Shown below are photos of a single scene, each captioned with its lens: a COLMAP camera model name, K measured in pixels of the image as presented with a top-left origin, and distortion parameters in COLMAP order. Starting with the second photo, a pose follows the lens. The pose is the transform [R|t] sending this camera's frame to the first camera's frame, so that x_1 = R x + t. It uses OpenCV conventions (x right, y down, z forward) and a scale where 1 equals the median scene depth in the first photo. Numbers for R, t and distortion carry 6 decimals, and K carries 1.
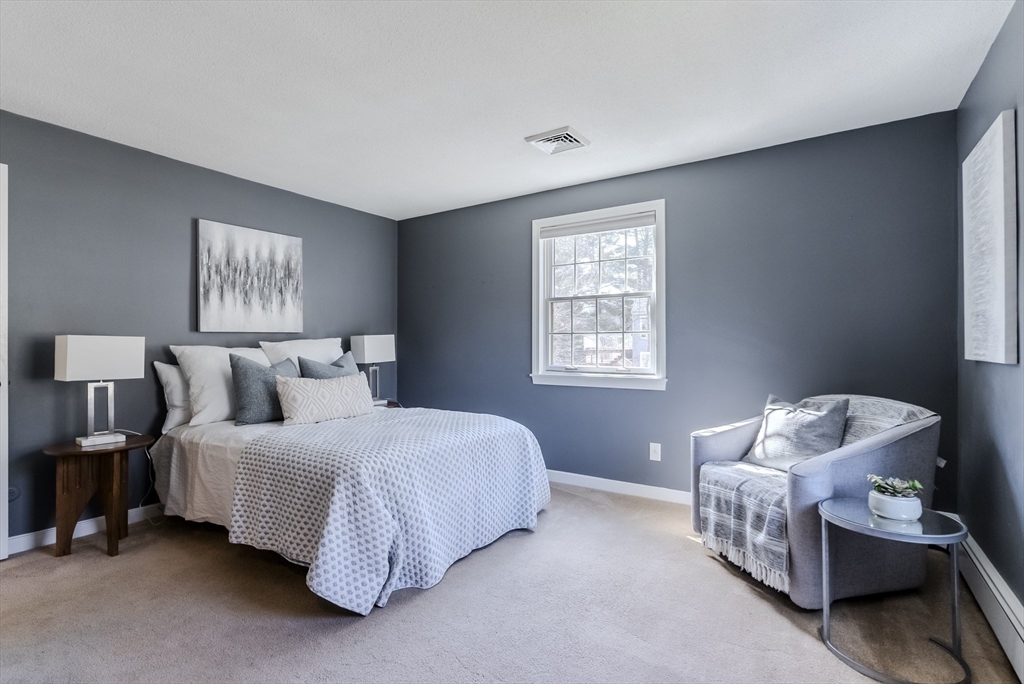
lens RADIAL K [[485.7, 0, 512.0], [0, 485.7, 342.0], [0, 0, 1]] dist [0.000761, 0.000465]
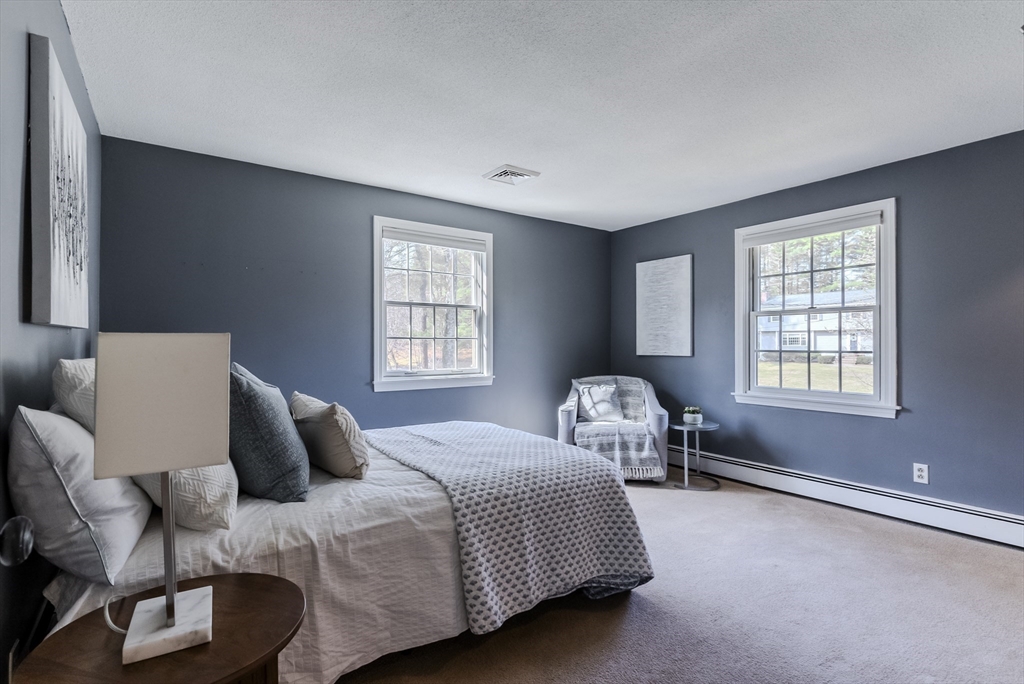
lens RADIAL K [[485.2, 0, 512.0], [0, 485.2, 342.0], [0, 0, 1]] dist [-0.002914, -0.001213]
pose [[0.364312, 0.006465, 0.931255, -1.008890], [-0.003253, 0.999979, -0.005670, -0.006118], [-0.931271, -0.000964, 0.364325, 0.584215]]
